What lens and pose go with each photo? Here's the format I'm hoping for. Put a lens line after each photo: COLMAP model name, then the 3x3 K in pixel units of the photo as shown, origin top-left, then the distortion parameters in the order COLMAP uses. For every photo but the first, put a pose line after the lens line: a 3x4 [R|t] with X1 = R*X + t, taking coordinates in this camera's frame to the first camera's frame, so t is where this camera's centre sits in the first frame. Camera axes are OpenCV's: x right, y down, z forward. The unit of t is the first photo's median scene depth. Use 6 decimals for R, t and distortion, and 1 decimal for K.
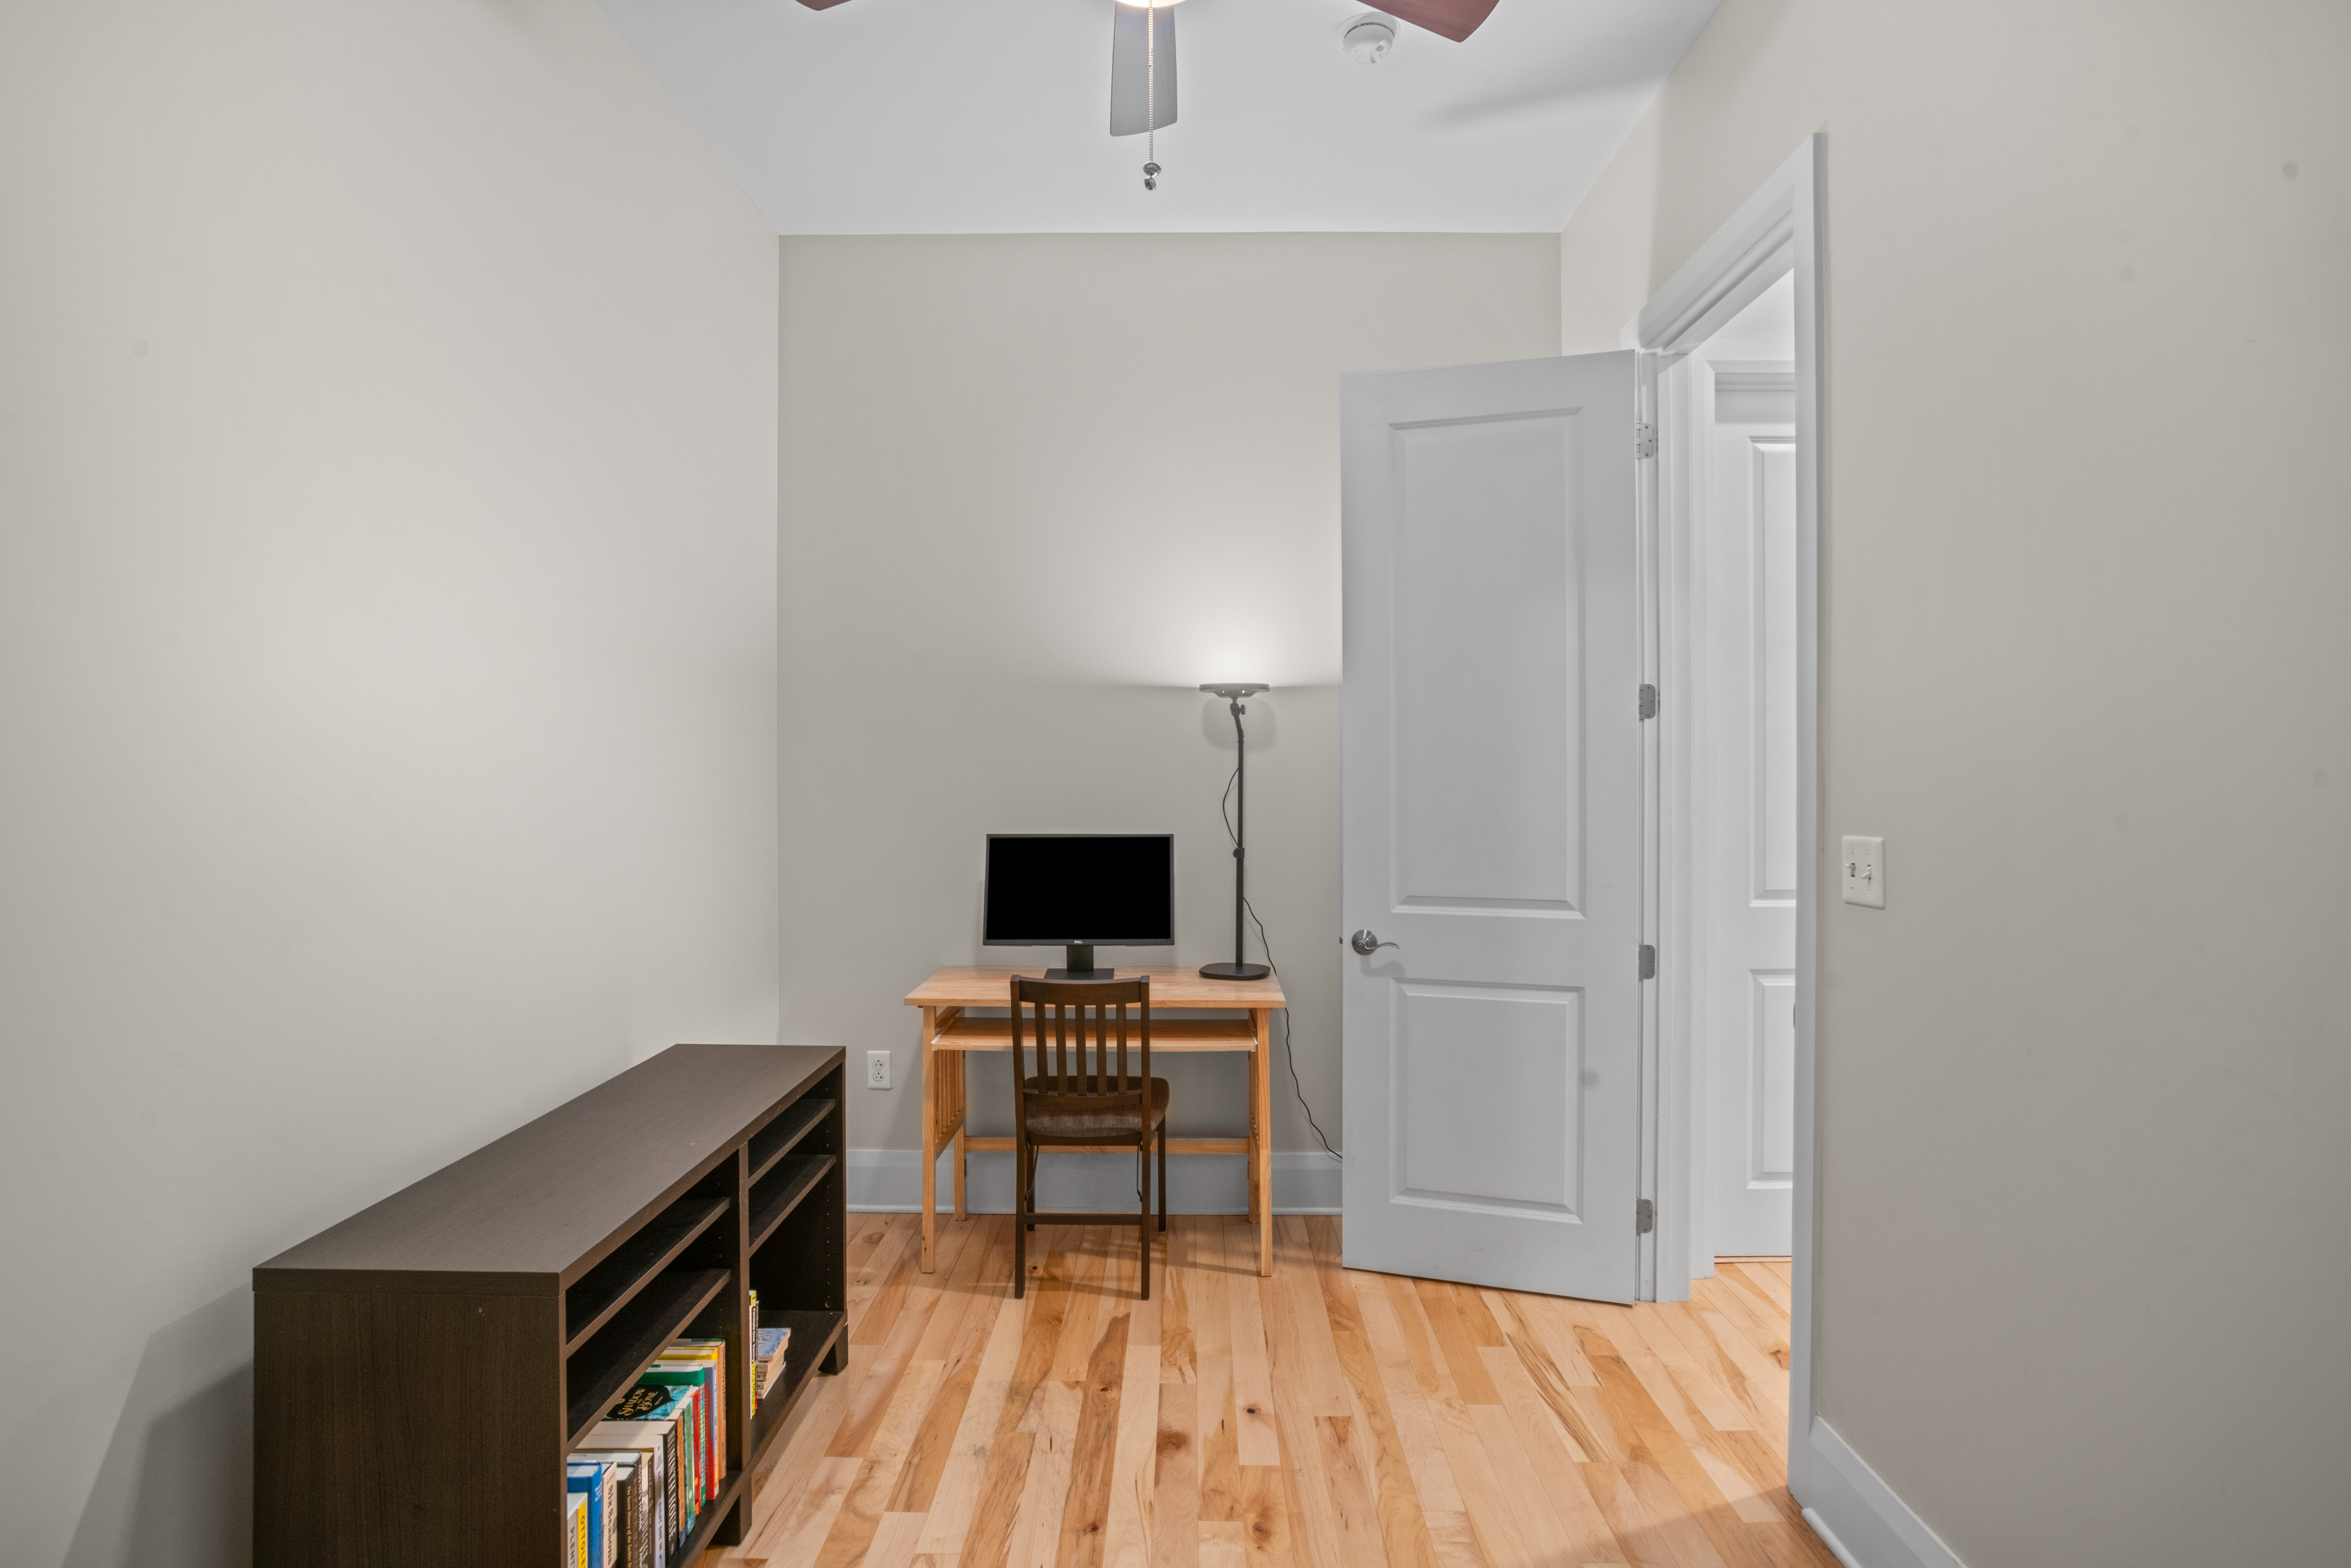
lens RADIAL K [[1180.9, 0, 1153.9], [0, 1180.9, 783.2], [0, 0, 1]] dist [-0.046917, 0.036145]
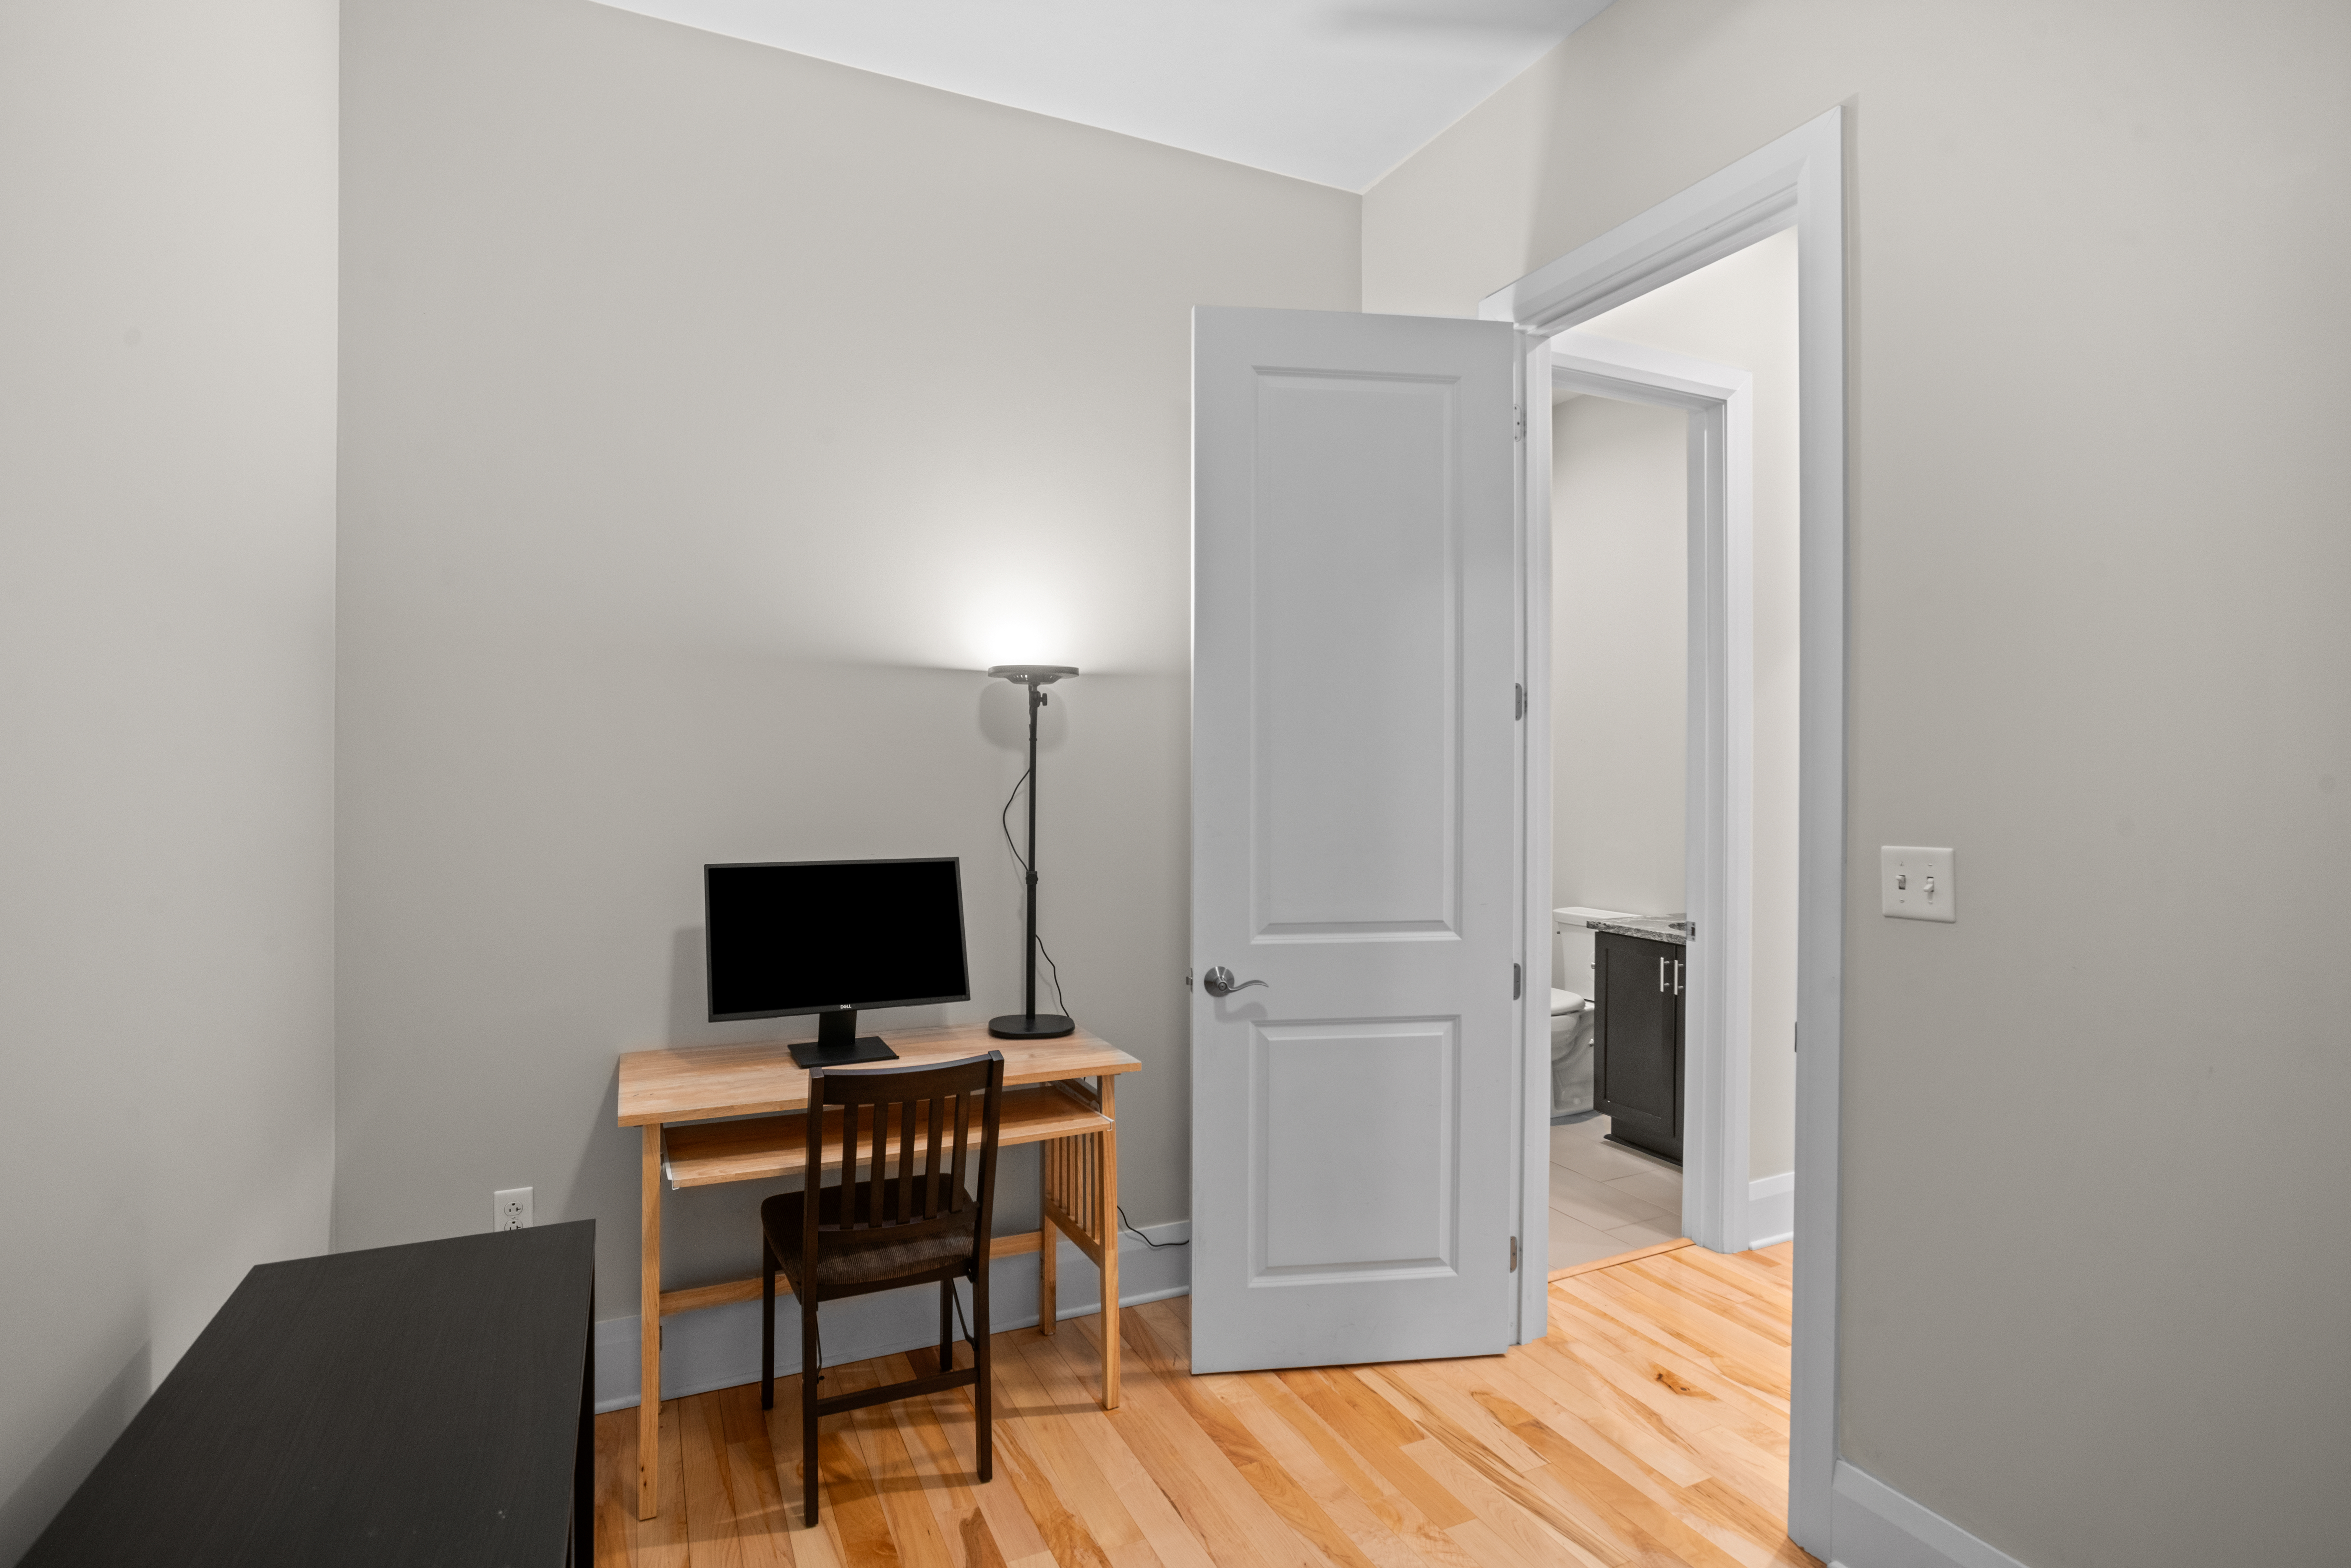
lens RADIAL K [[1180.9, 0, 1153.9], [0, 1180.9, 783.2], [0, 0, 1]] dist [-0.046917, 0.036145]
pose [[0.893907, 0.000042, 0.448252, -0.241721], [0.001867, 0.999991, -0.003818, -0.002400], [-0.448248, 0.004249, 0.893899, 0.279210]]
